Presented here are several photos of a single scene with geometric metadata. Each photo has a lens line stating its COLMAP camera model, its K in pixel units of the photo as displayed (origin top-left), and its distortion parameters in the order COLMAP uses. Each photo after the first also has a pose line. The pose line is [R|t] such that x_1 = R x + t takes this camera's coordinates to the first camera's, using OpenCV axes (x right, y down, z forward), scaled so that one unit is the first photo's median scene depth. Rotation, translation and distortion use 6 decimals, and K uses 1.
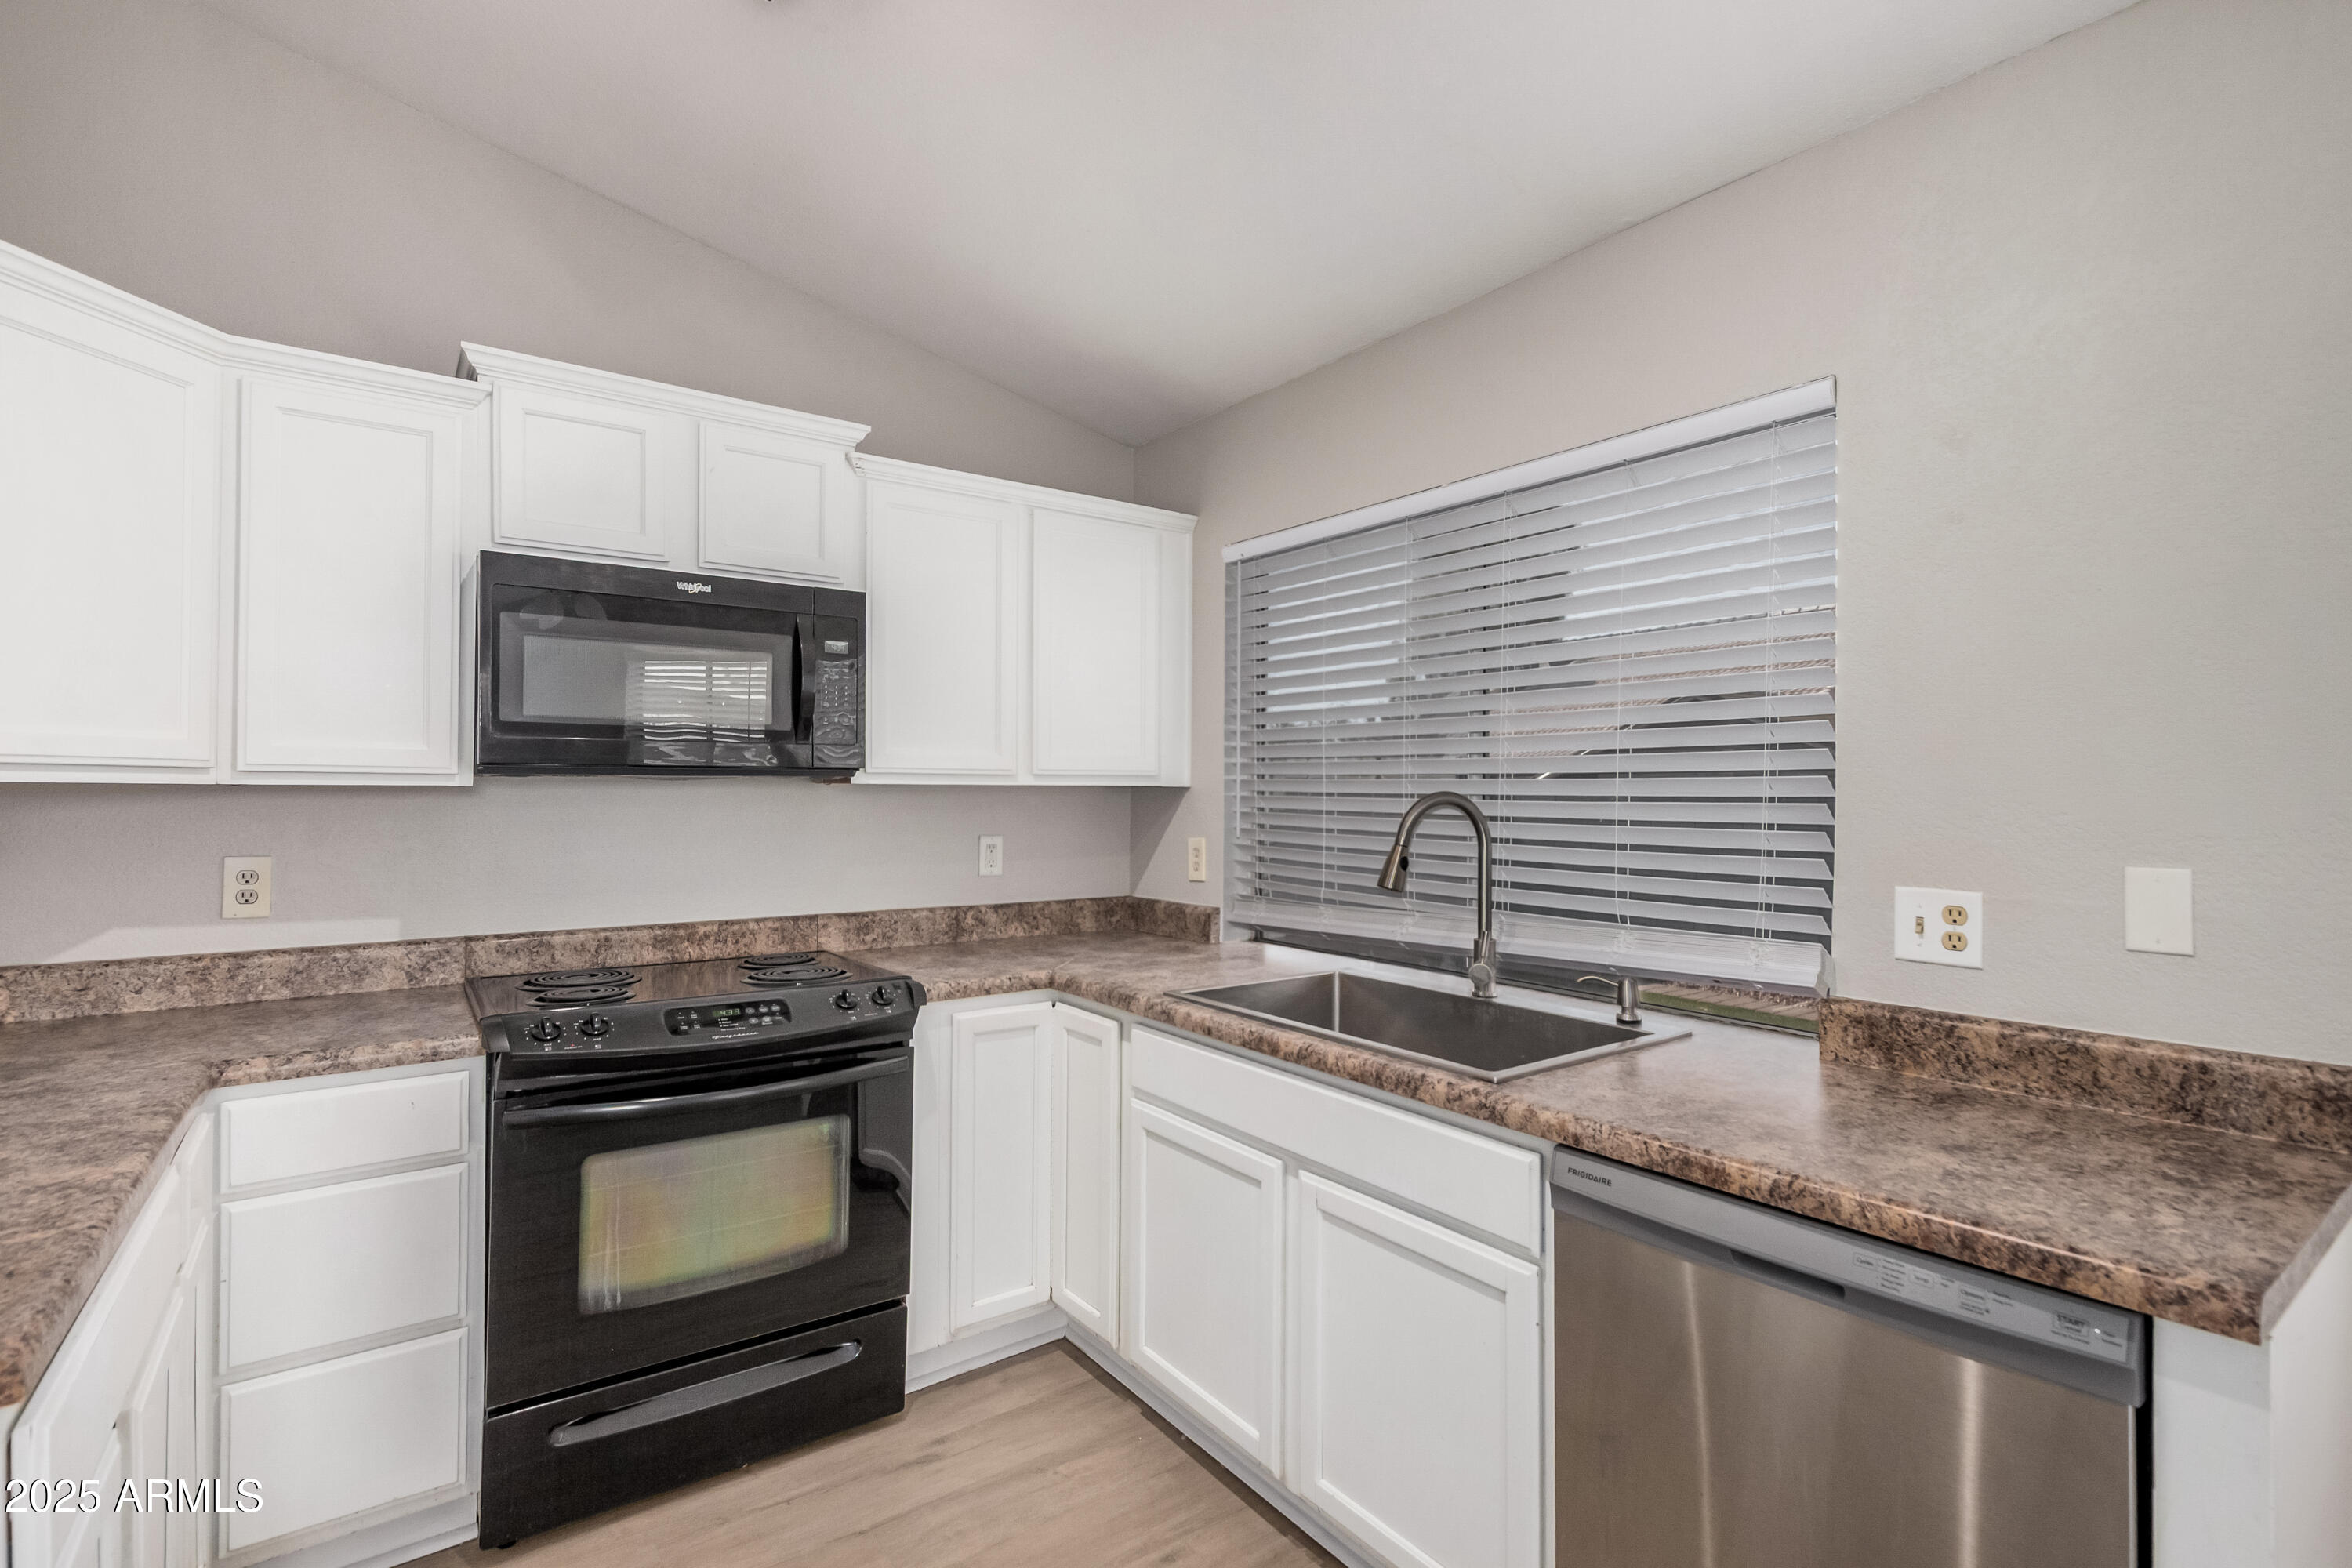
lens RADIAL K [[1081.5, 0, 1175.5], [0, 1081.5, 784.9], [0, 0, 1]] dist [0.005864, -0.001519]
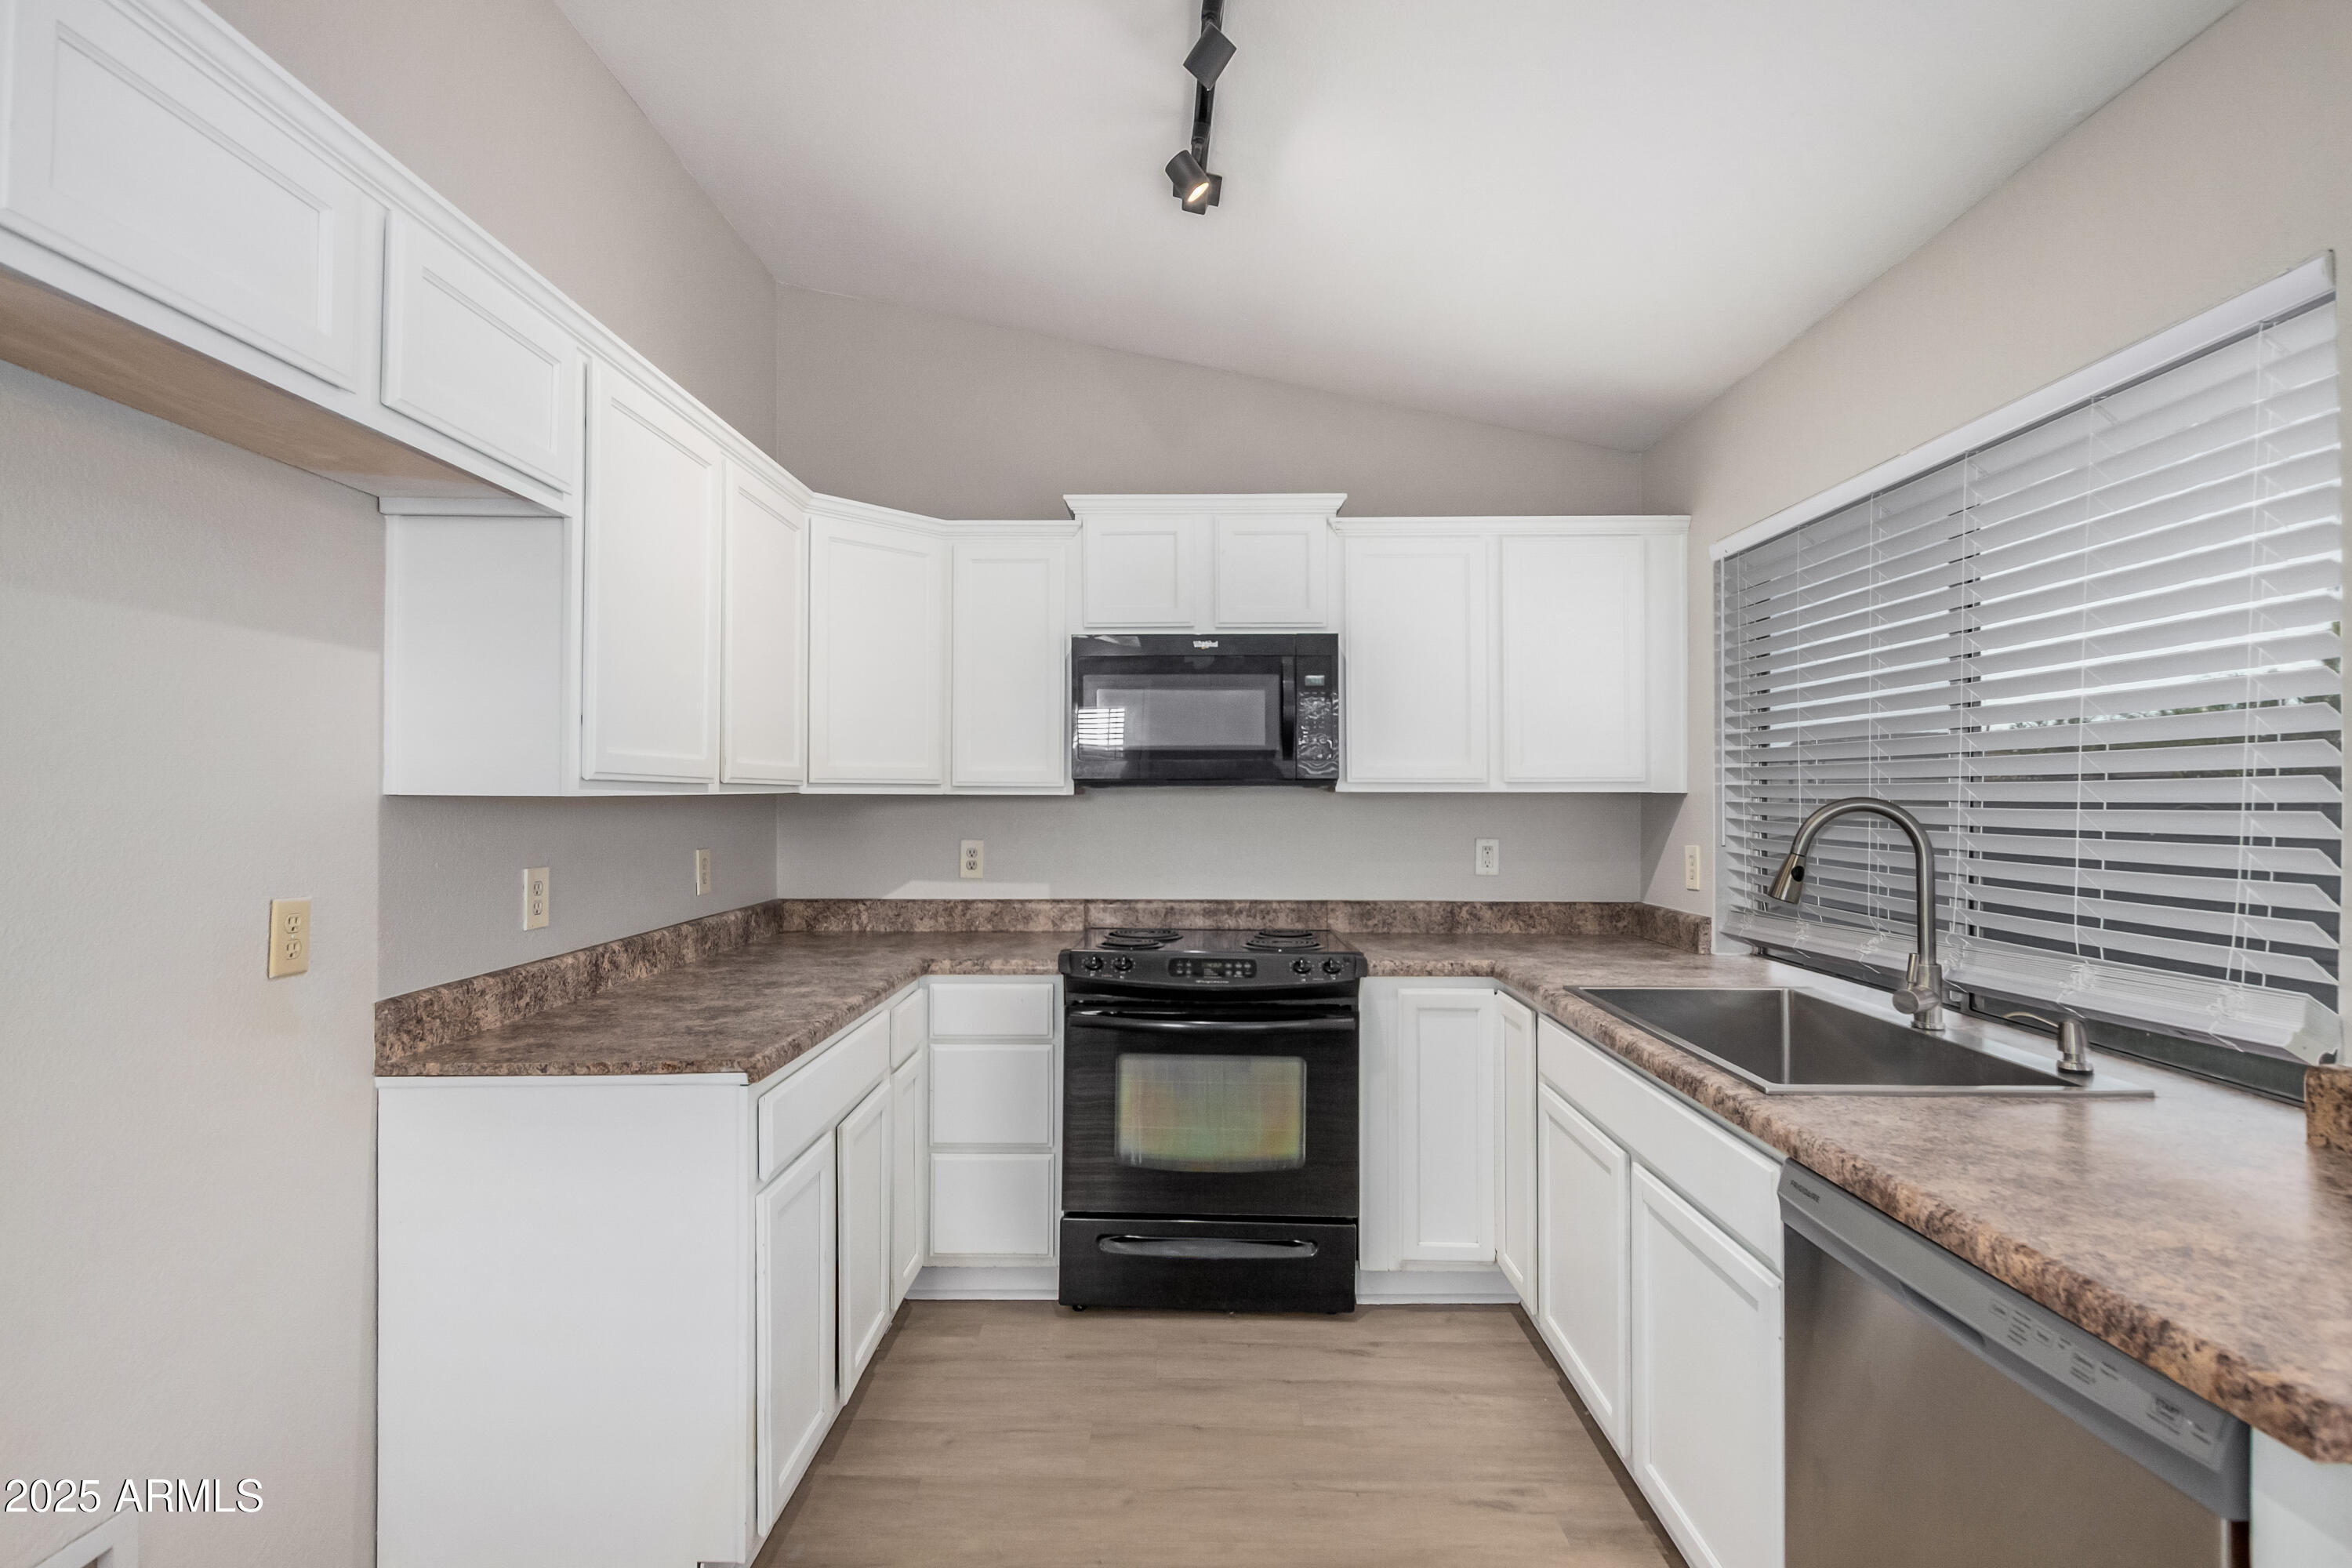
lens RADIAL K [[1081.5, 0, 1179.9], [0, 1081.5, 786.6], [0, 0, 1]] dist [0.005864, -0.001519]
pose [[0.798037, -0.008281, -0.602552, 0.356508], [0.005809, 0.999965, -0.006049, -0.000582], [0.602581, 0.001327, 0.798057, -0.083821]]
